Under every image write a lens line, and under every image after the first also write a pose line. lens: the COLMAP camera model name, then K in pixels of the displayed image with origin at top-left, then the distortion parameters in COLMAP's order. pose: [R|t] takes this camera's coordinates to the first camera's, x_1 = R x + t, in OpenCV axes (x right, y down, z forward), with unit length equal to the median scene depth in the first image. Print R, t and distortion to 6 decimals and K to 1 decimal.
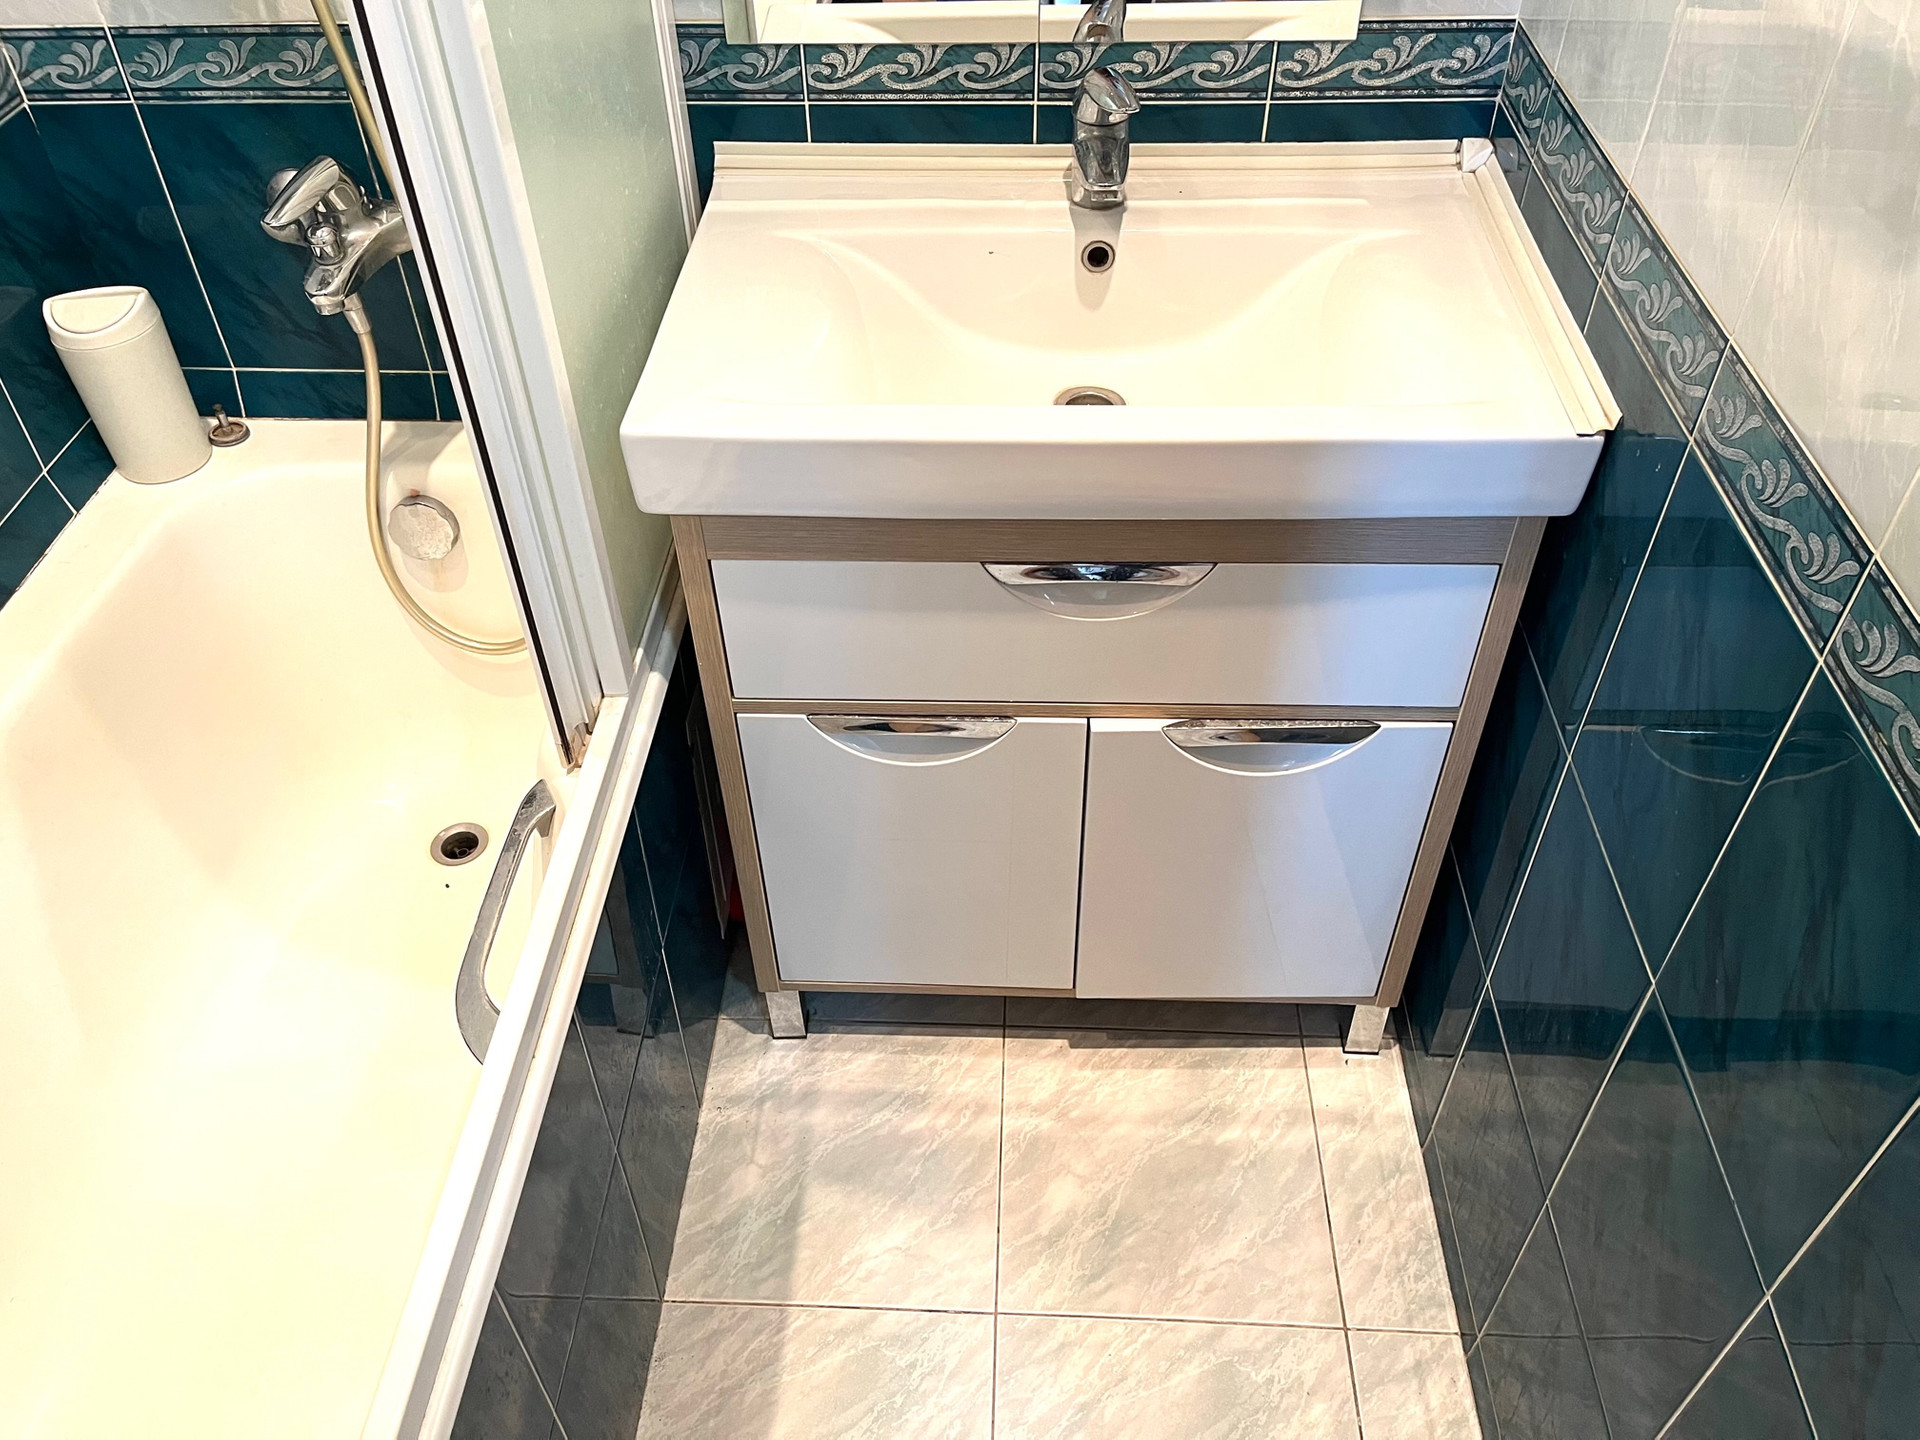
lens RADIAL K [[1463.9, 0, 990.3], [0, 1463.9, 727.8], [0, 0, 1]] dist [0.056540, -0.073031]
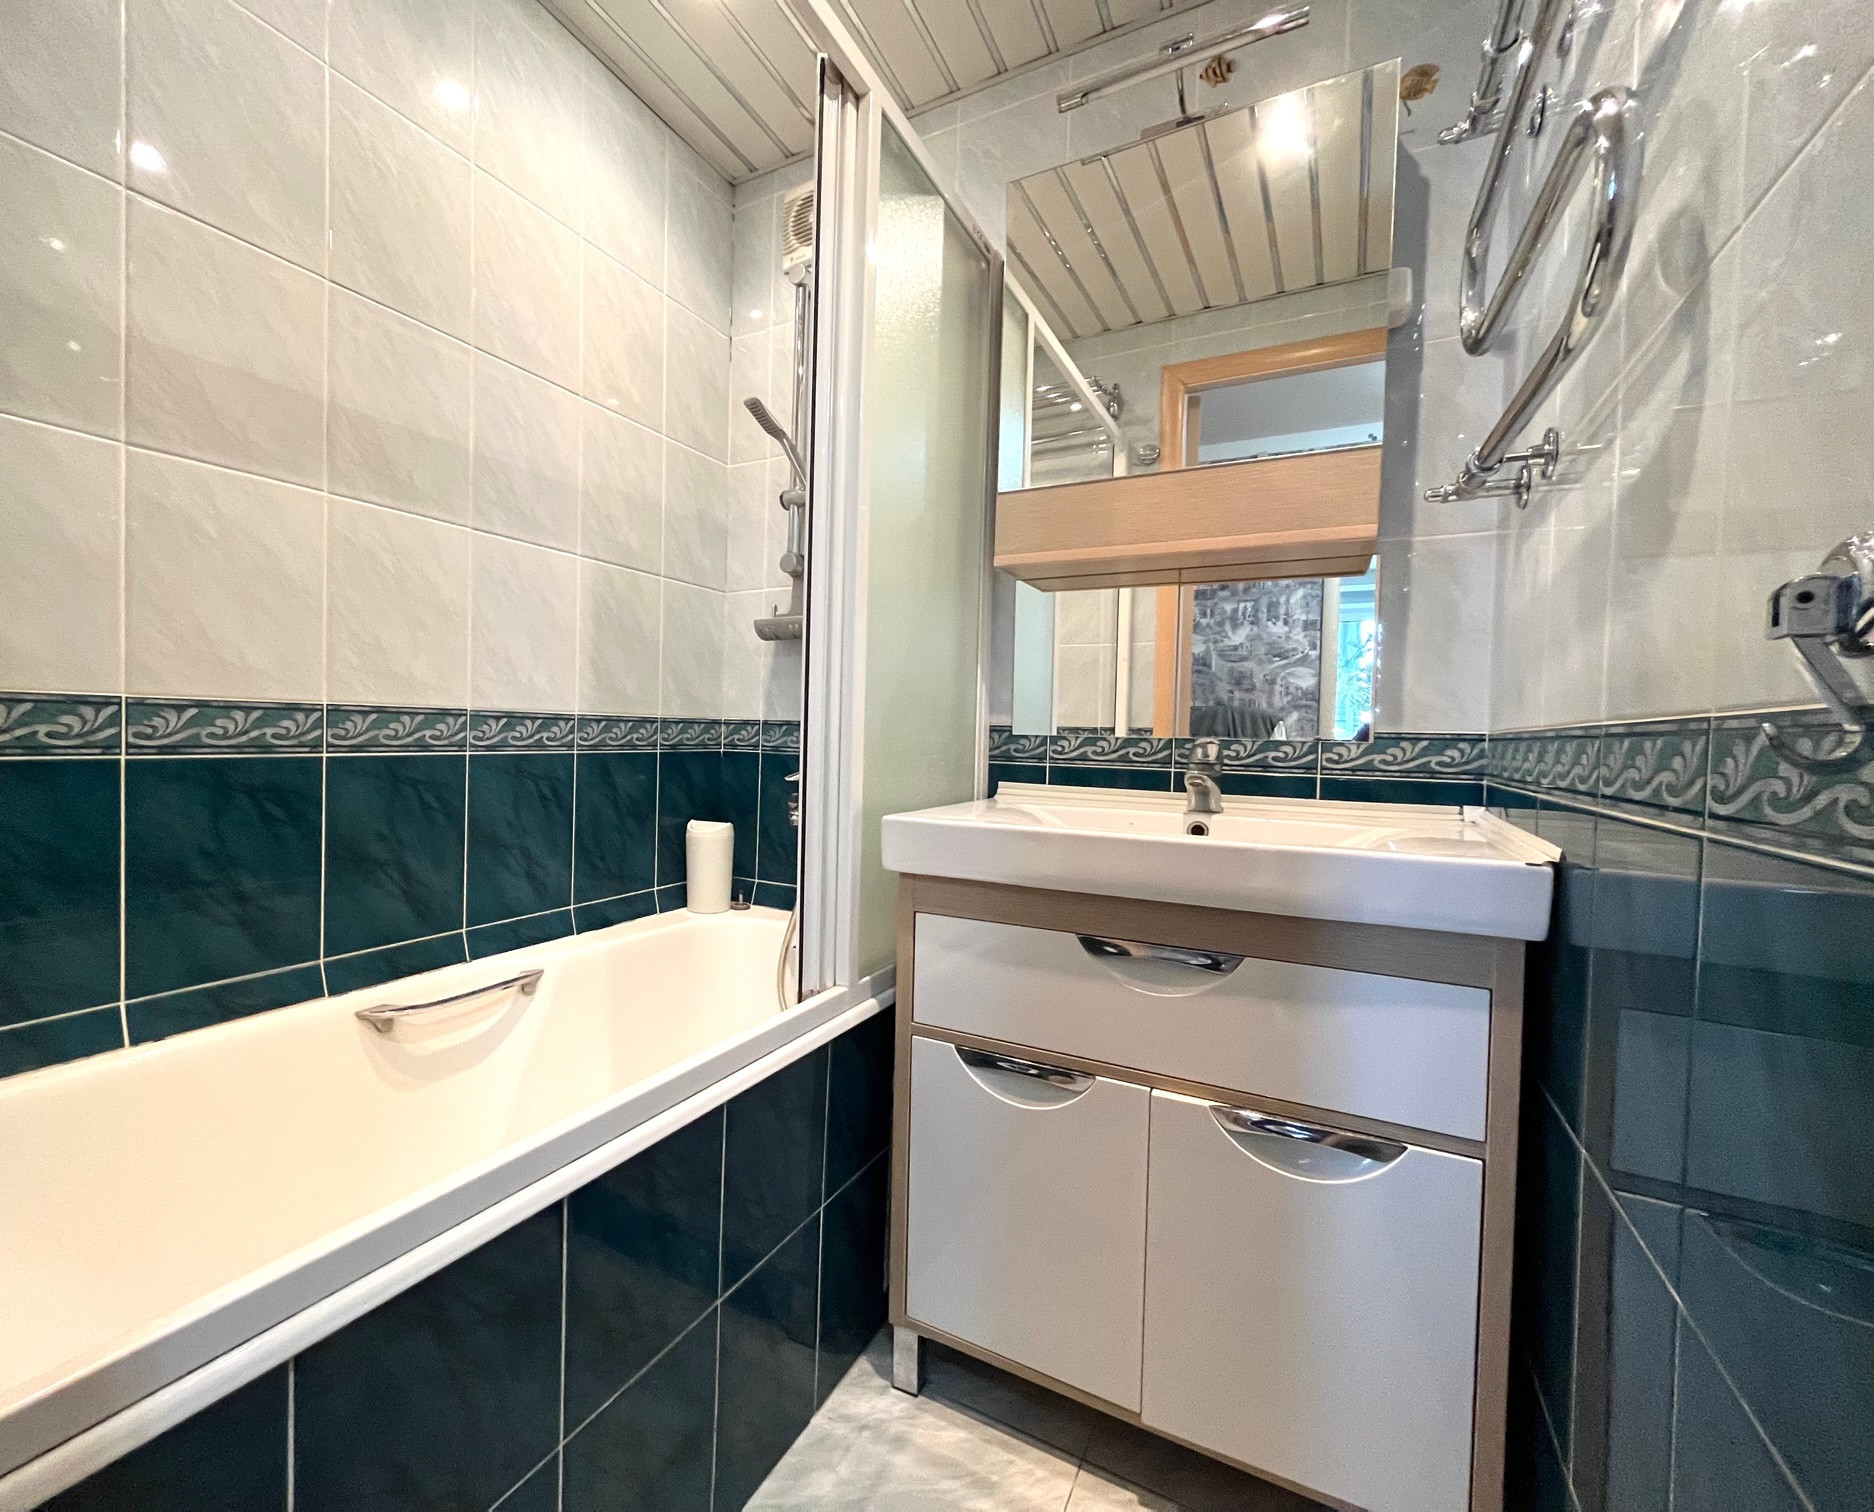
lens RADIAL K [[812.0, 0, 869.4], [0, 812.0, 732.1], [0, 0, 1]] dist [-0.003931, -0.000685]
pose [[0.889965, 0.033064, -0.454828, 0.152445], [-0.330339, 0.734325, -0.592995, 0.258196], [0.314385, 0.677992, 0.664446, 0.192176]]
